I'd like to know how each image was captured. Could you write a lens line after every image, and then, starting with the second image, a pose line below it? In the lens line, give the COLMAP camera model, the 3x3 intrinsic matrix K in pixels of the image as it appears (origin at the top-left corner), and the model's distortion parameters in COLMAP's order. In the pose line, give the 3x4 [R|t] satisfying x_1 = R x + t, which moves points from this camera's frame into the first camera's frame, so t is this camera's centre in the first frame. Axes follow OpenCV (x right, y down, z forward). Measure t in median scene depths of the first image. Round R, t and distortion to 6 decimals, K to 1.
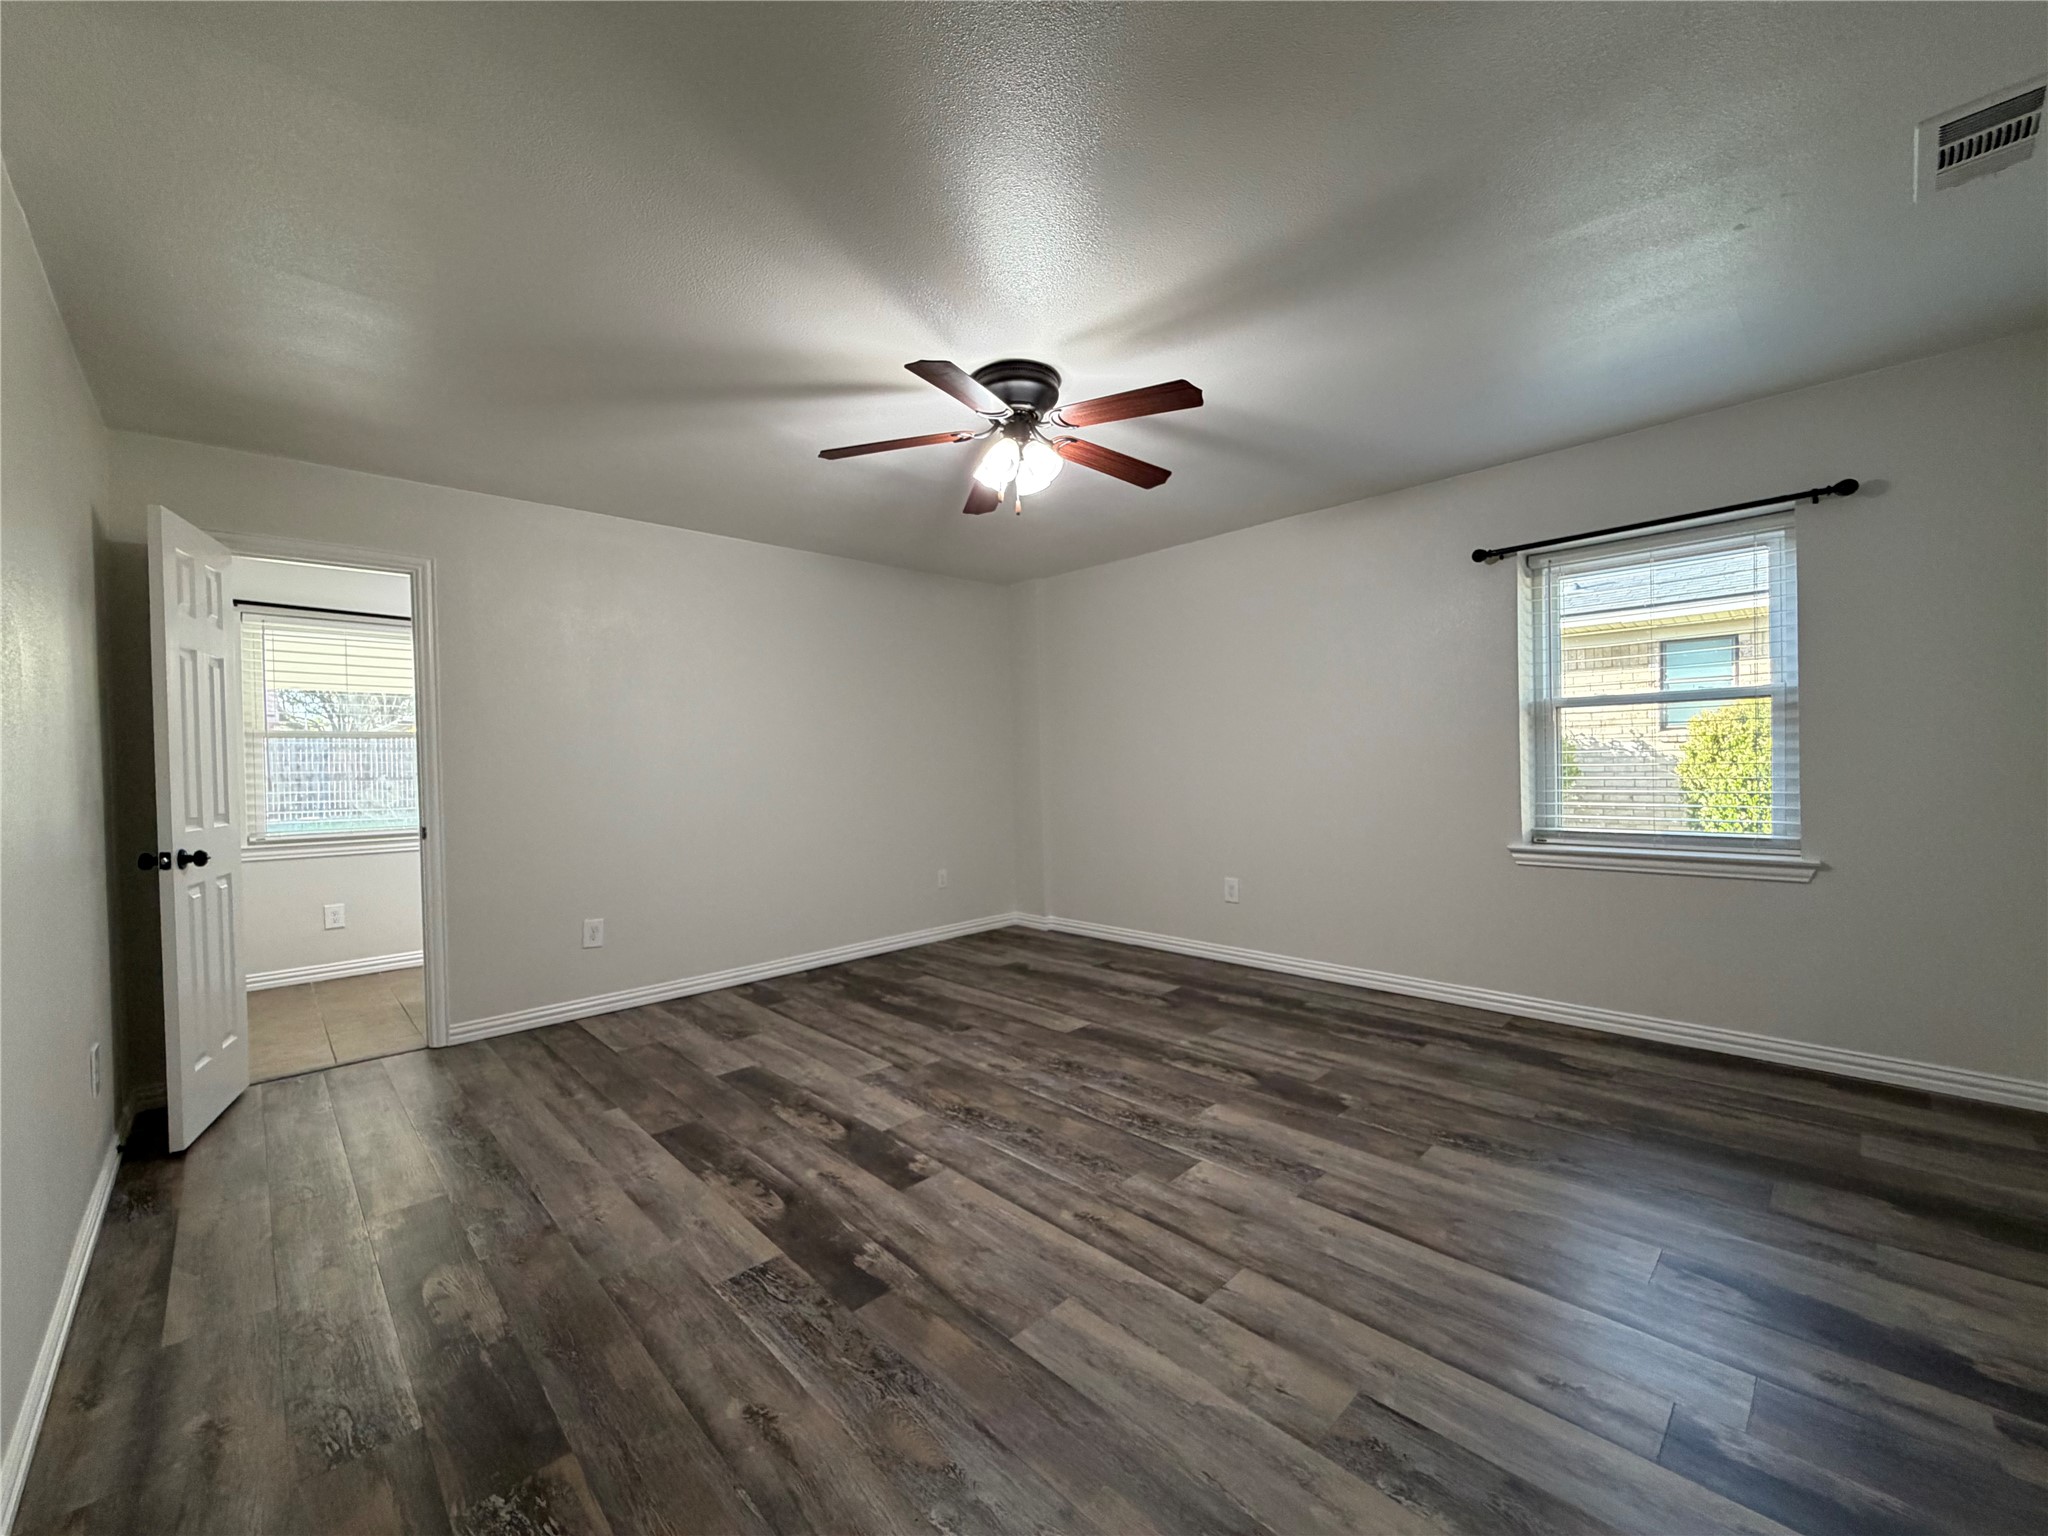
lens RADIAL K [[819.5, 0, 1017.6], [0, 819.5, 771.2], [0, 0, 1]] dist [-0.002318, 0.000044]
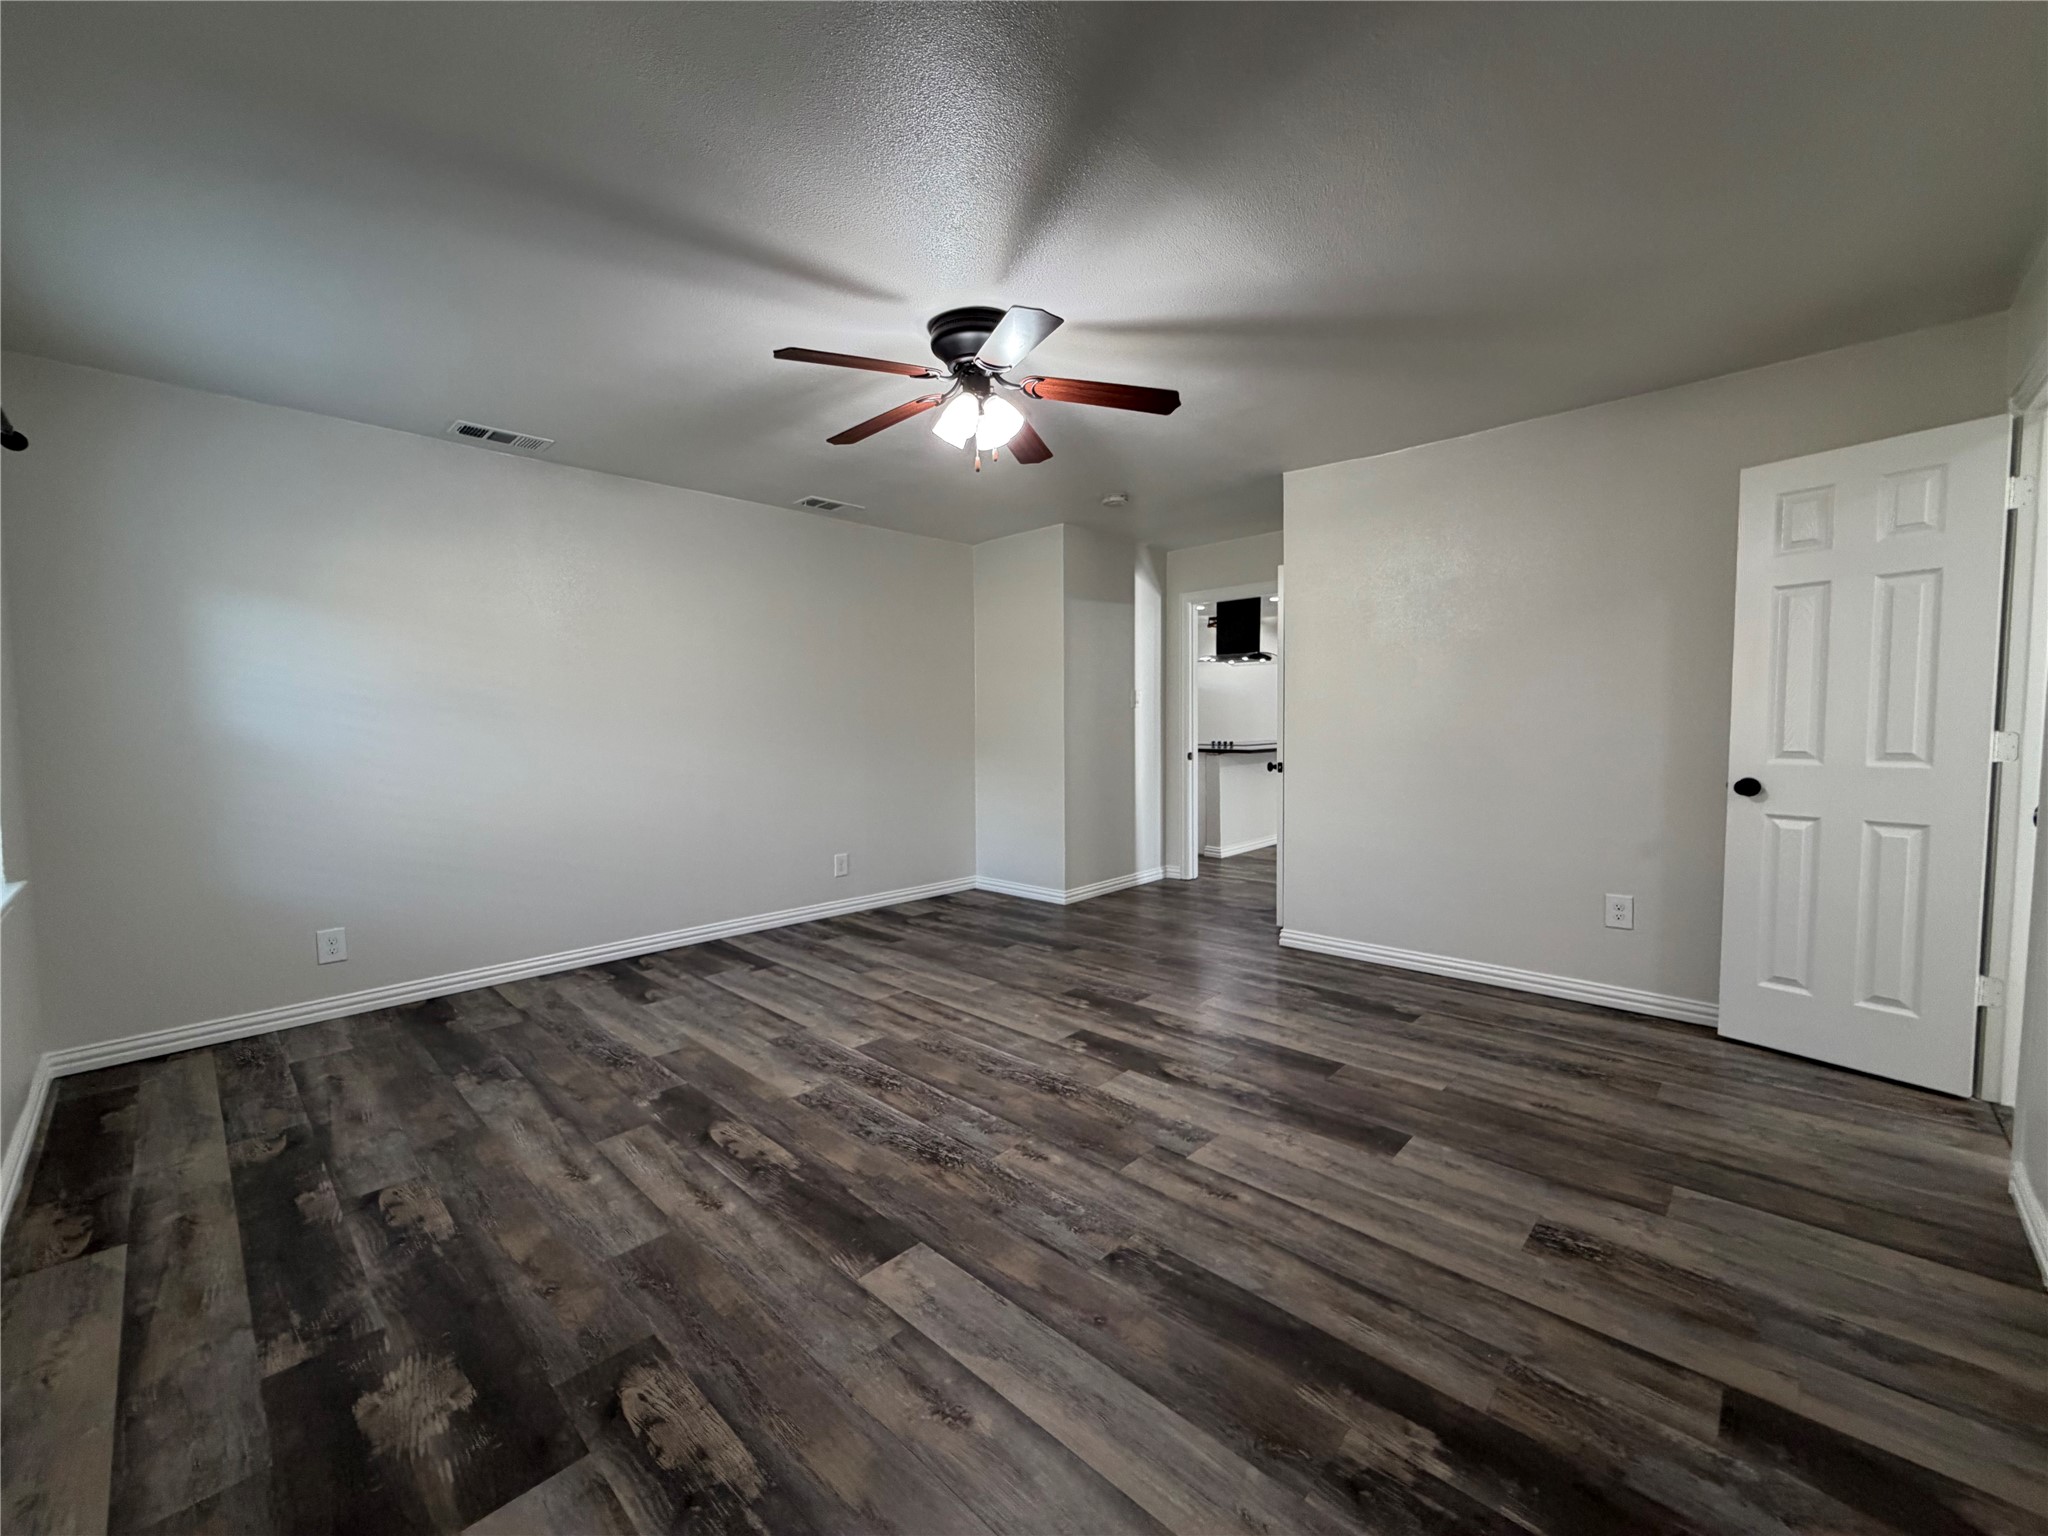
lens RADIAL K [[819.5, 0, 1017.6], [0, 819.5, 771.2], [0, 0, 1]] dist [-0.002318, 0.000044]
pose [[-0.998333, 0.037370, -0.043996, 0.010482], [0.033902, 0.996446, 0.077105, -0.030205], [0.046721, 0.075485, -0.996052, 1.920108]]
